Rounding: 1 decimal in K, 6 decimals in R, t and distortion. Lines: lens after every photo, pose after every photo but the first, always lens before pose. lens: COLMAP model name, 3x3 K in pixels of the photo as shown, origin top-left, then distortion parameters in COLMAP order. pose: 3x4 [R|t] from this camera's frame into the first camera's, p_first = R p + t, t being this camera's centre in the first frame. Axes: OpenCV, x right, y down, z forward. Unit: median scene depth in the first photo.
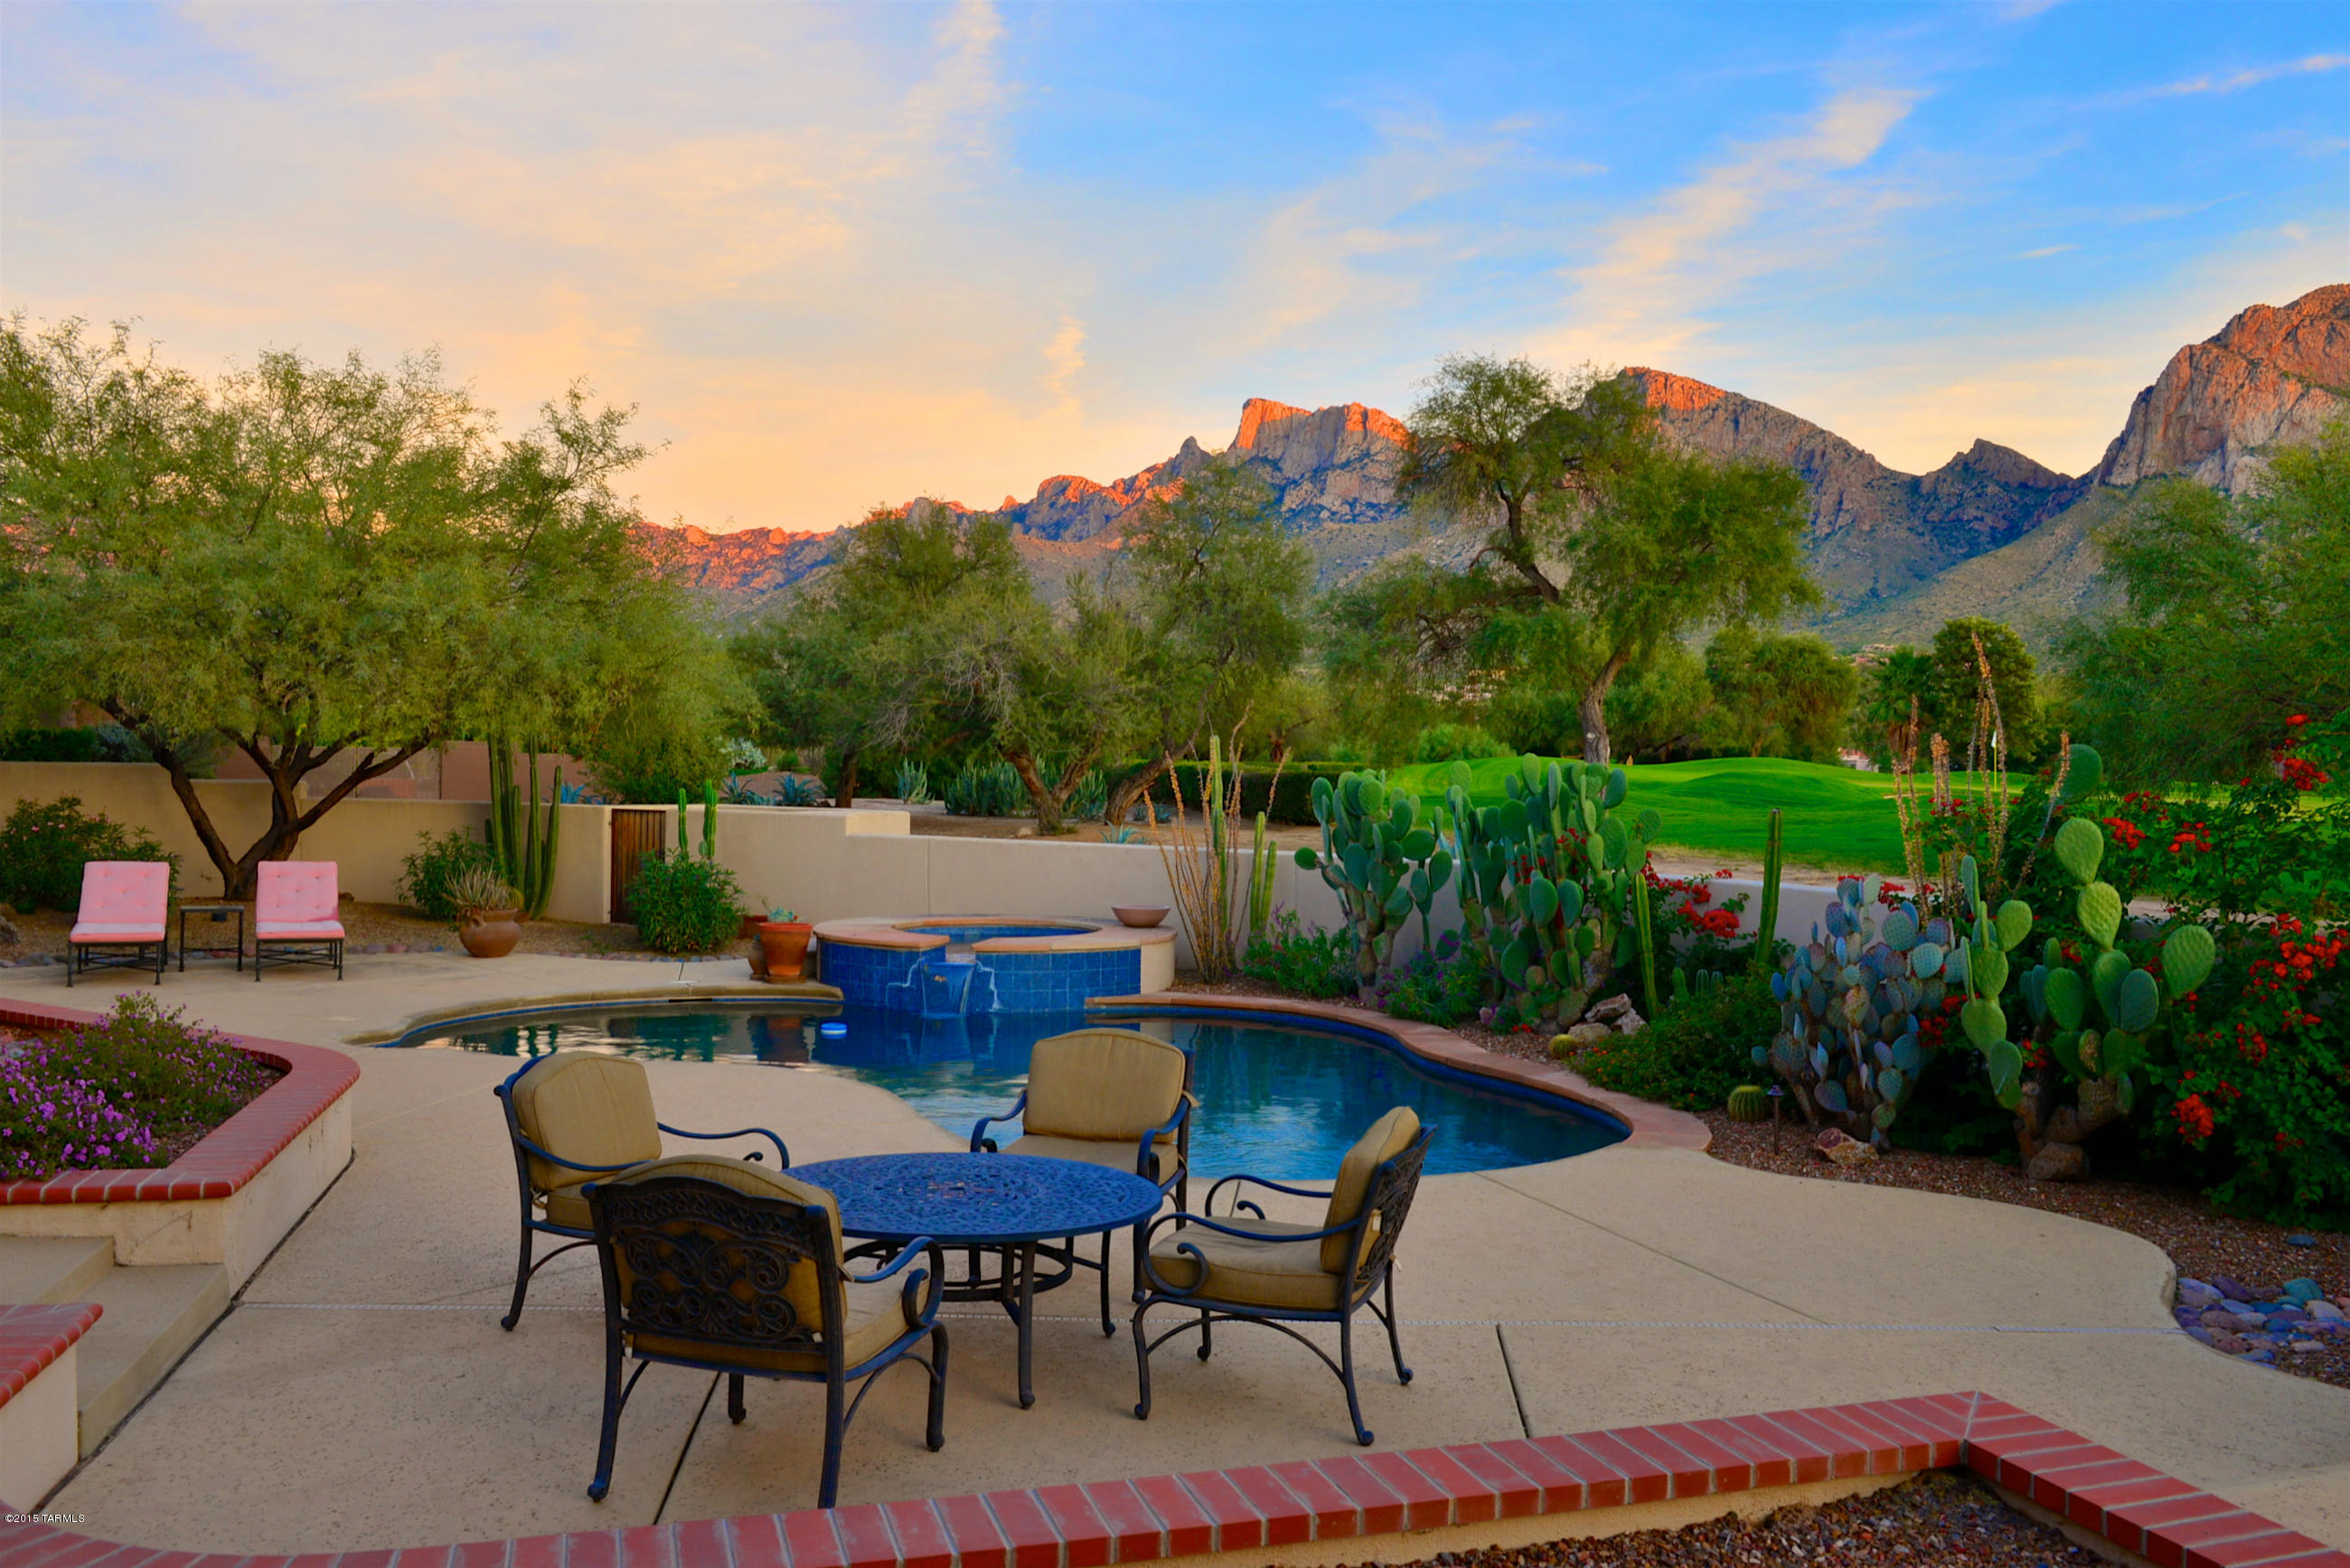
lens RADIAL K [[1940.2, 0, 1158.2], [0, 1940.2, 783.2], [0, 0, 1]] dist [-0.010036, -0.023793]
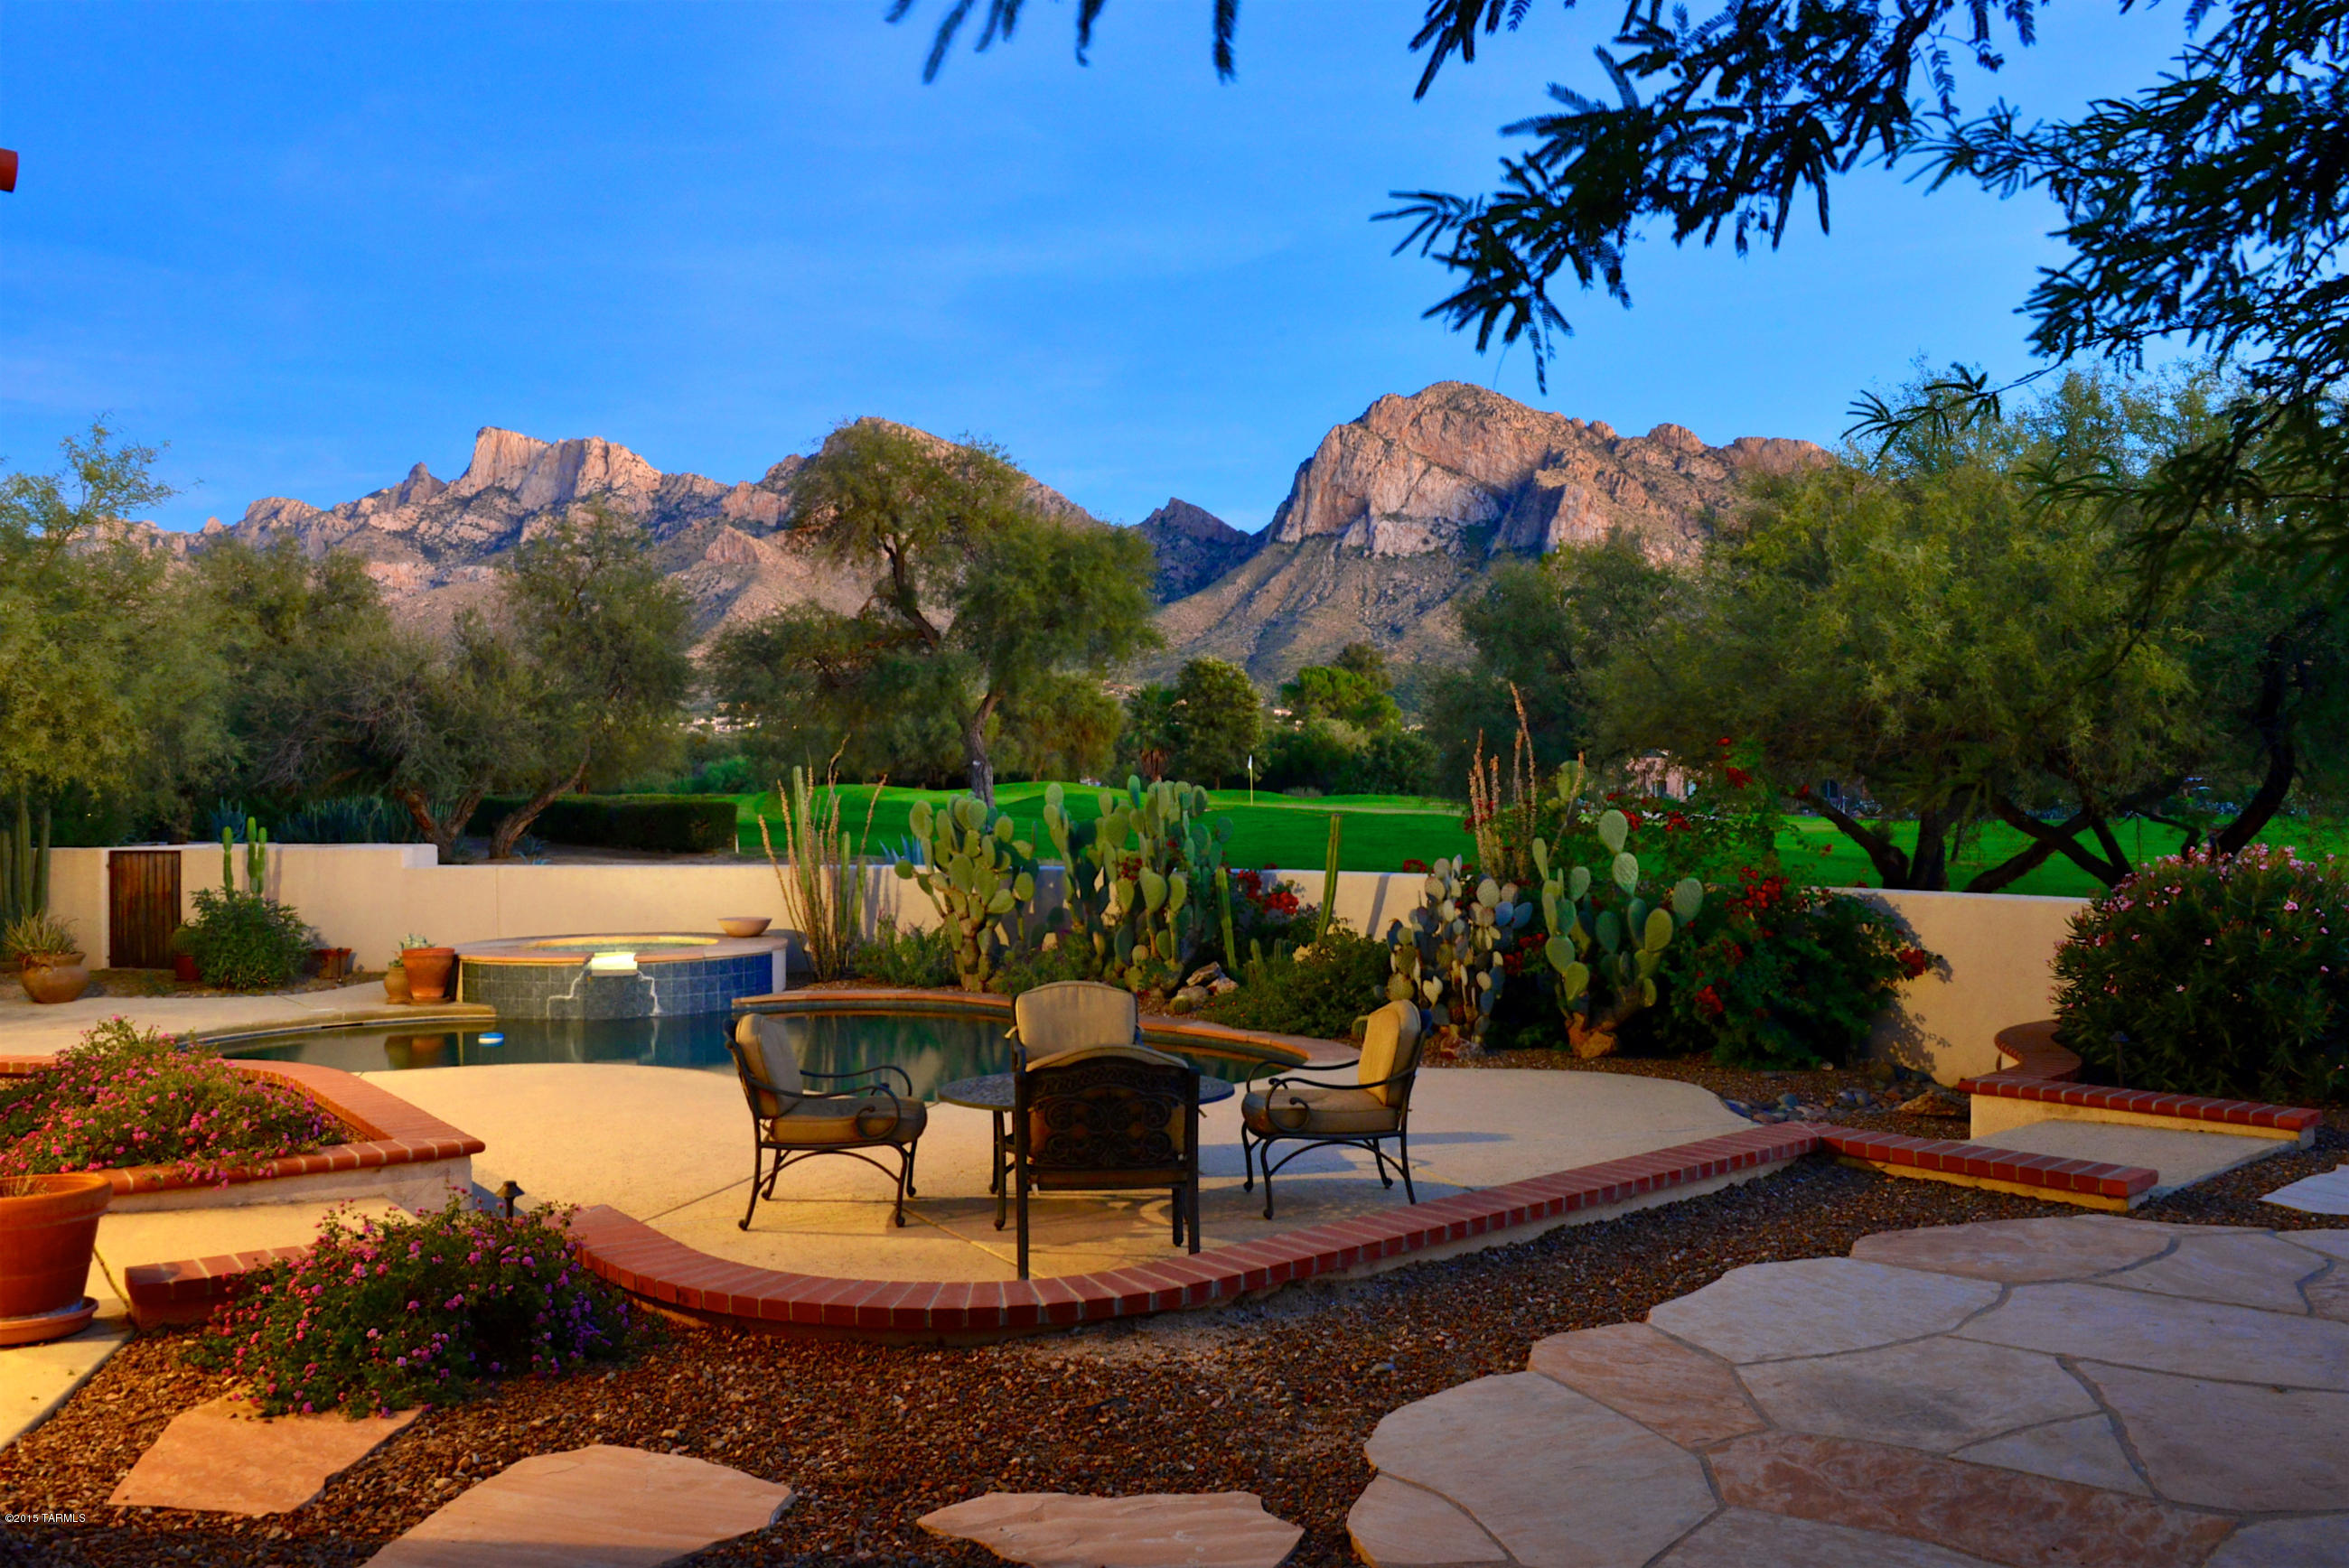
lens RADIAL K [[1867.1, 0, 1182.8], [0, 1867.1, 780.7], [0, 0, 1]] dist [-0.015900, -0.008118]
pose [[0.918997, -0.017839, 0.393861, -0.099328], [0.024350, 0.999637, -0.011542, 0.001138], [-0.393512, 0.020197, 0.919097, -0.046915]]
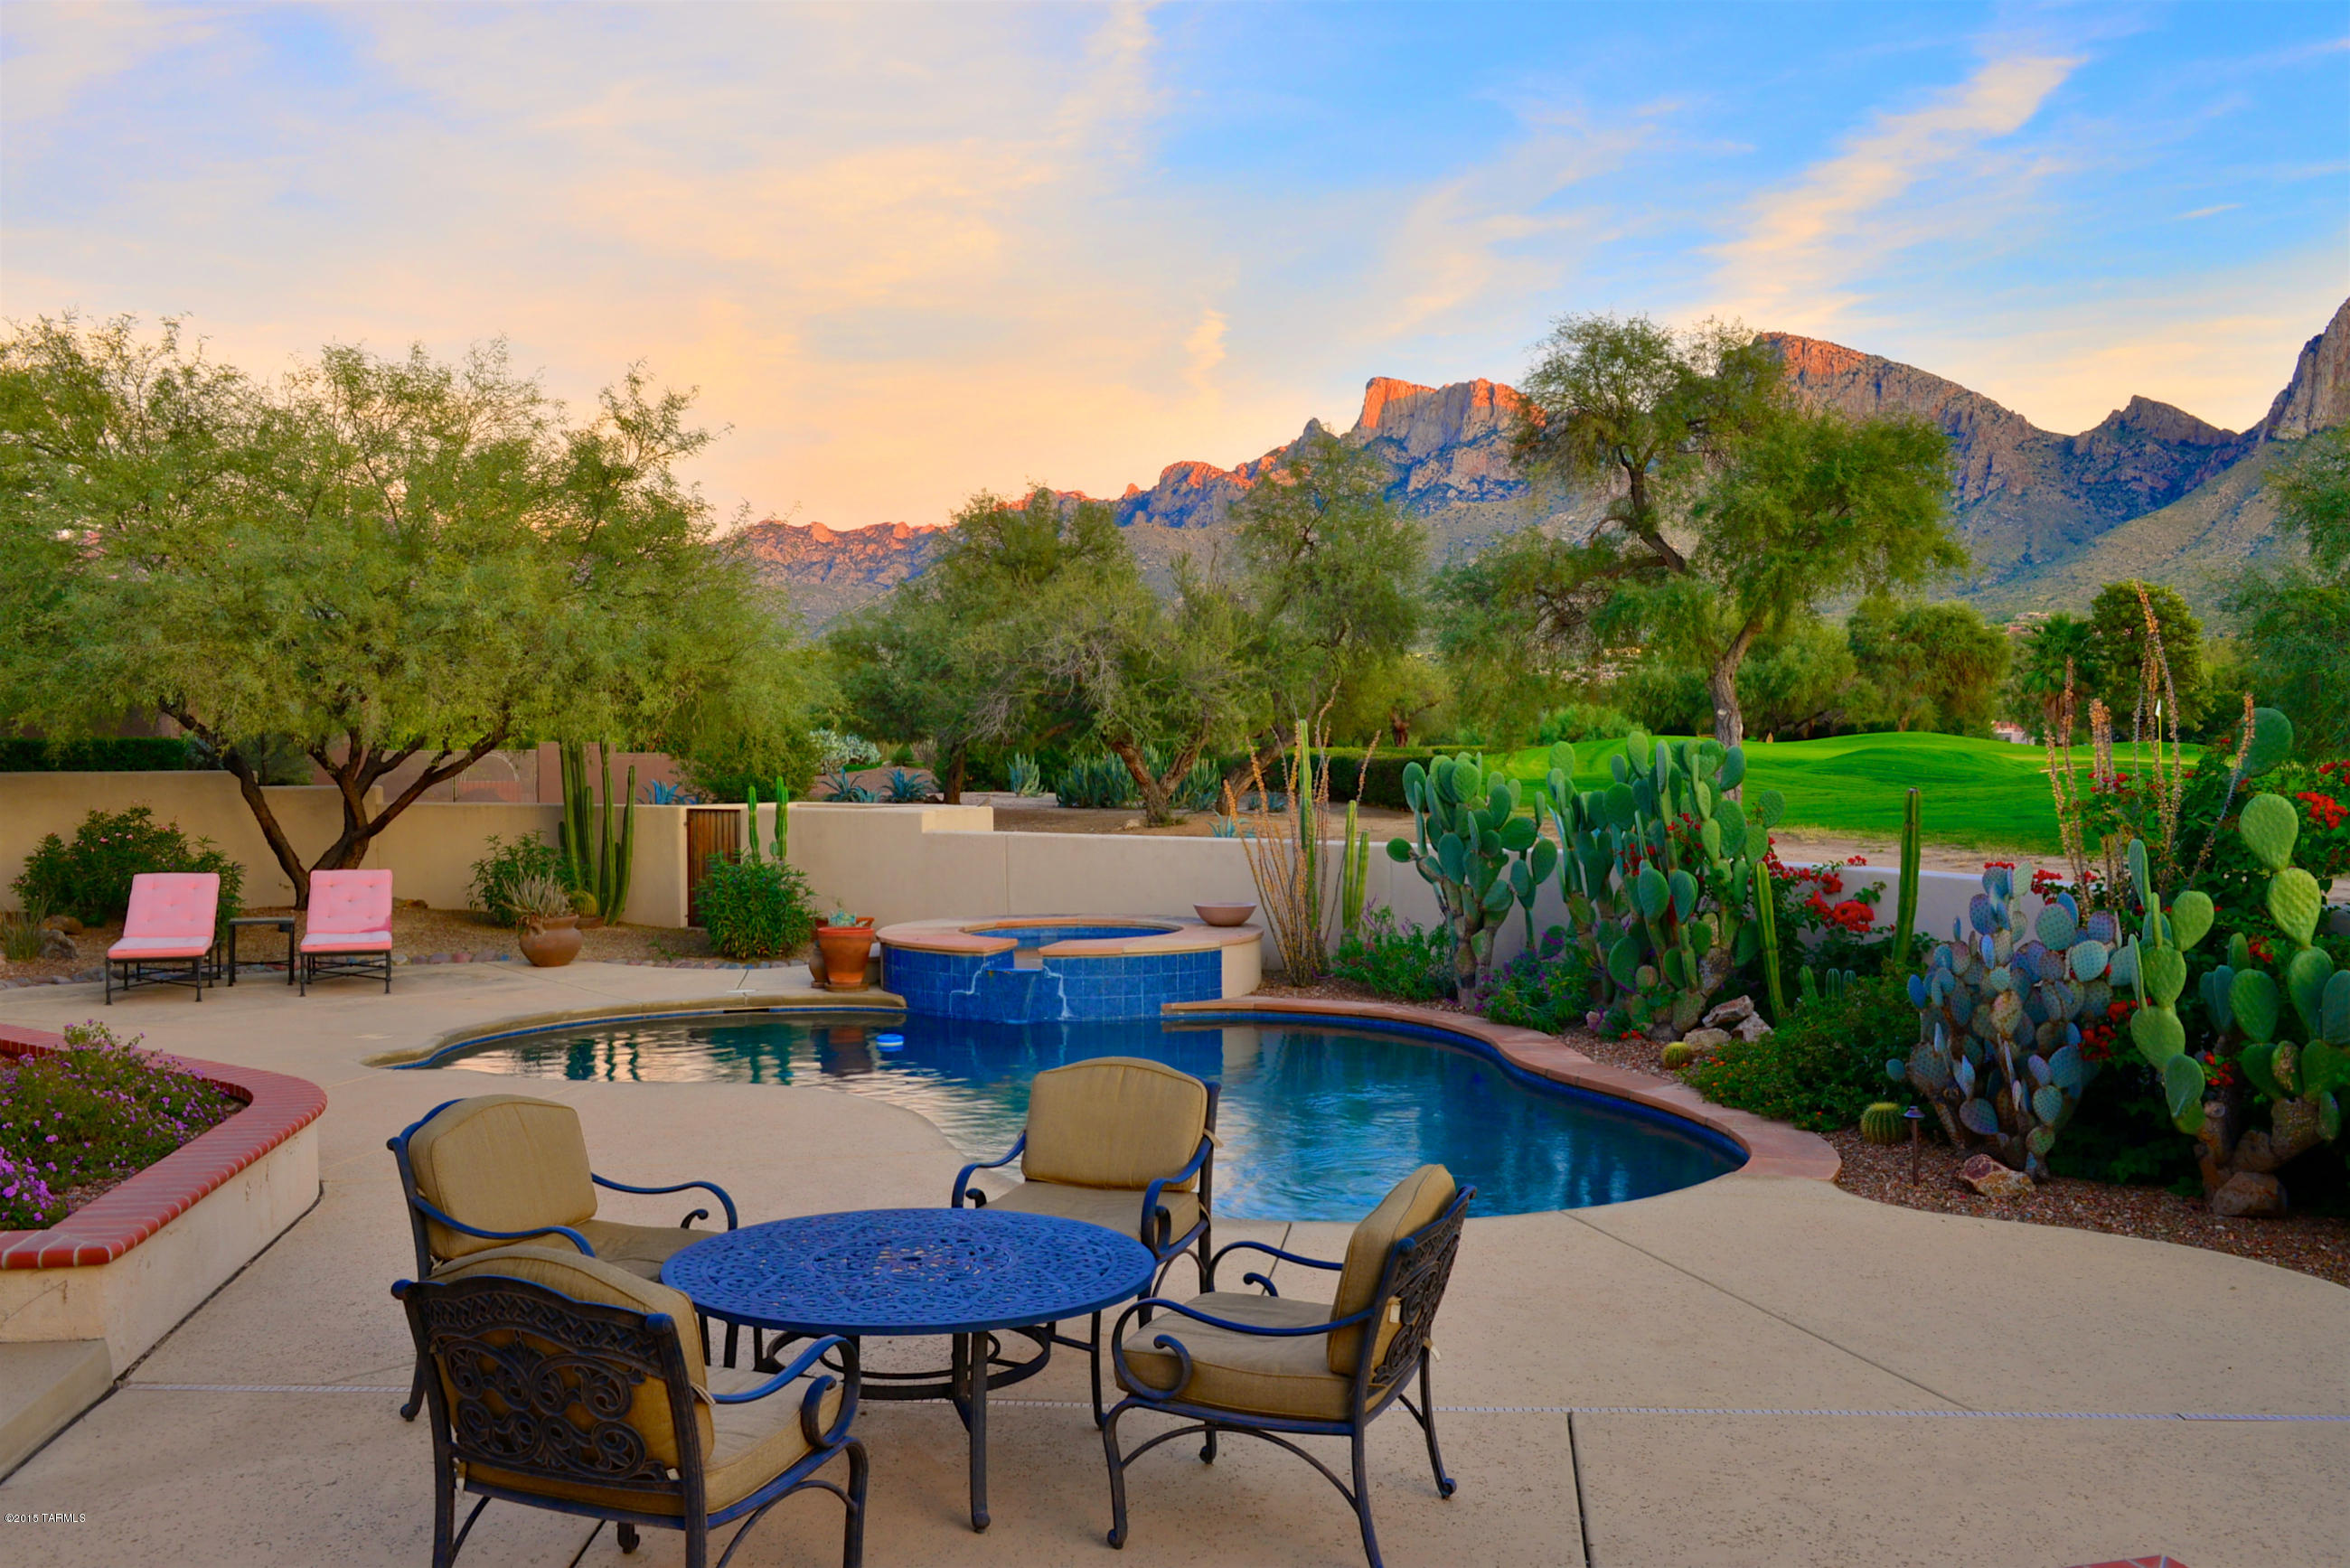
lens RADIAL K [[1959.2, 0, 1155.8], [0, 1959.2, 784.6], [0, 0, 1]] dist [-0.013921, -0.020184]
pose [[0.997560, -0.018643, -0.067283, 0.011133], [0.019083, 0.999800, 0.005907, -0.000093], [0.067160, -0.007177, 0.997716, 0.027767]]
